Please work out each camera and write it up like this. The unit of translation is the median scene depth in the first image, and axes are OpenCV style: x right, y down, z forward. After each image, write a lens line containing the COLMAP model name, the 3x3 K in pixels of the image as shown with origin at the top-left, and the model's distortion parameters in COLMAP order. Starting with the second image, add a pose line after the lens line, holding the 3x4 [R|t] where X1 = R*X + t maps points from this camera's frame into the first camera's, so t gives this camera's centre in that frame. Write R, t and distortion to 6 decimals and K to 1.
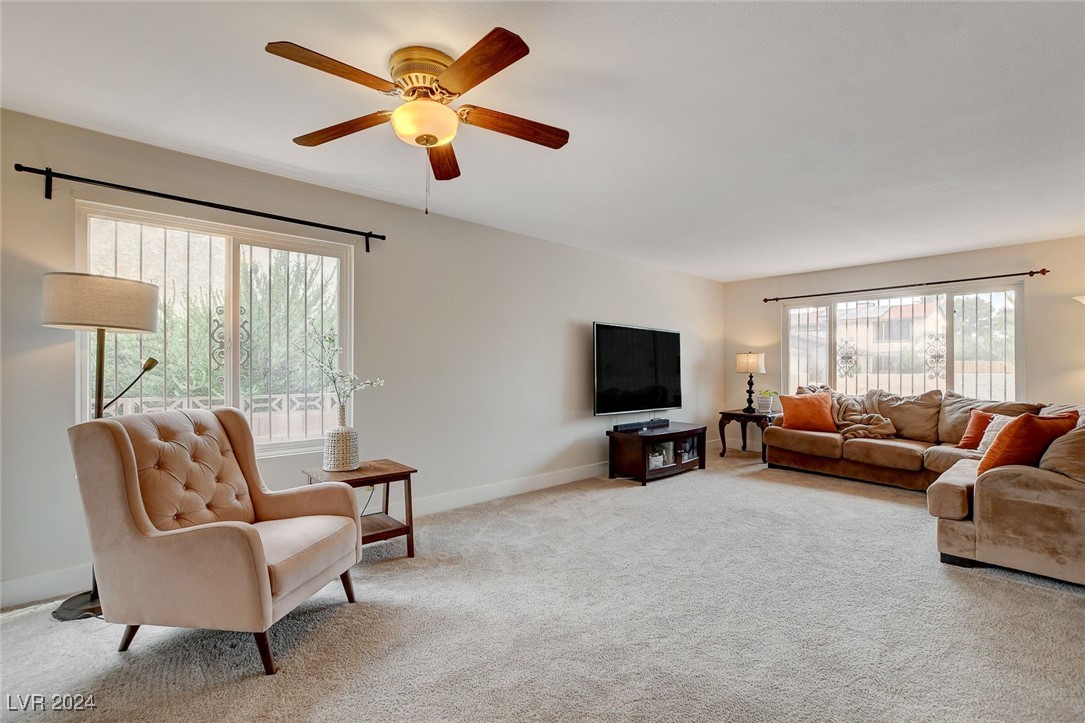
lens RADIAL K [[499.0, 0, 537.0], [0, 499.0, 363.7], [0, 0, 1]] dist [-0.001133, 0.000338]
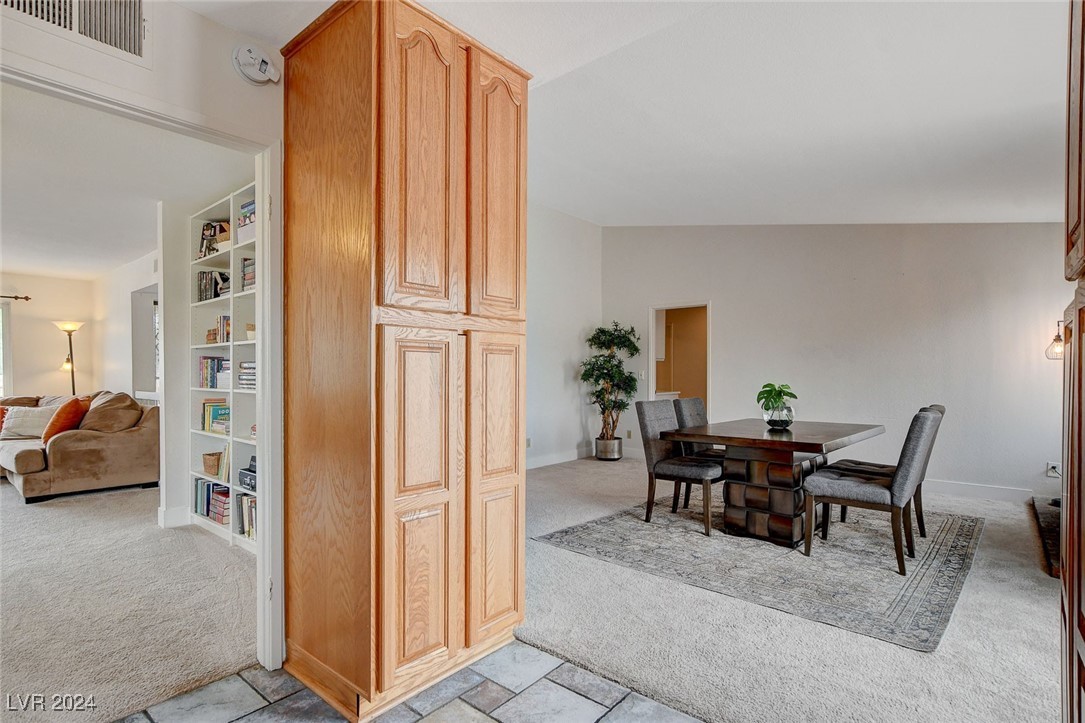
lens RADIAL K [[539.0, 0, 531.2], [0, 539.0, 381.2], [0, 0, 1]] dist [-0.002490, 0.000647]
pose [[-0.115926, -0.016927, 0.993114, -0.524017], [-0.009152, 0.999831, 0.015973, 0.000964], [-0.993216, -0.007237, -0.116061, -0.158929]]
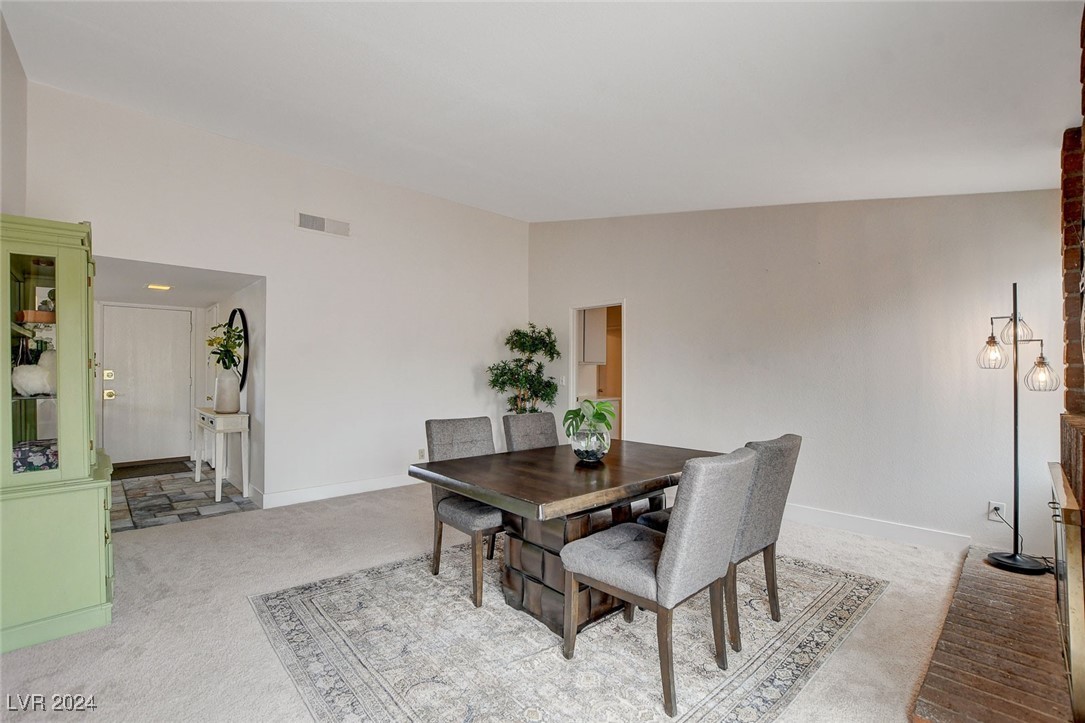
lens RADIAL K [[479.5, 0, 547.8], [0, 479.5, 366.3], [0, 0, 1]] dist [-0.030638, 0.000081]
pose [[-0.030650, 0.008909, 0.999490, -0.313436], [-0.013012, 0.999872, -0.009311, -0.017917], [-0.999445, -0.013290, -0.030530, -0.536570]]
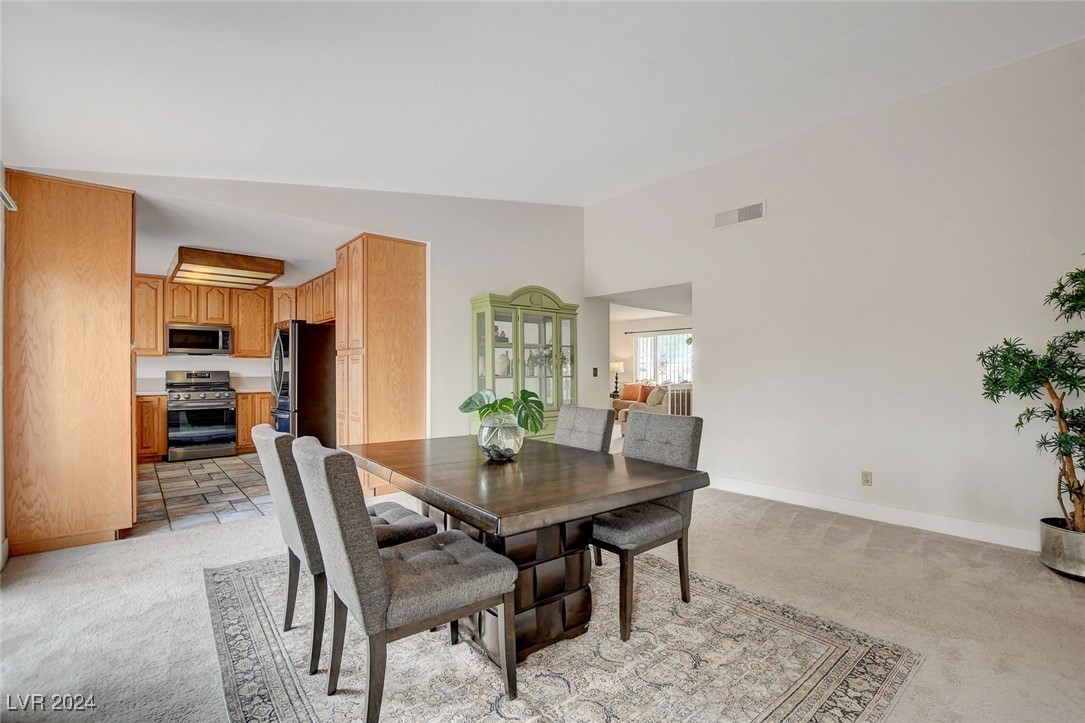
lens RADIAL K [[483.5, 0, 541.9], [0, 483.5, 370.7], [0, 0, 1]] dist [-0.029284, 0.000032]
pose [[0.999702, -0.000170, -0.024402, 0.243797], [0.000420, 0.999947, 0.010250, -0.008517], [0.024399, -0.010257, 0.999650, -1.038950]]
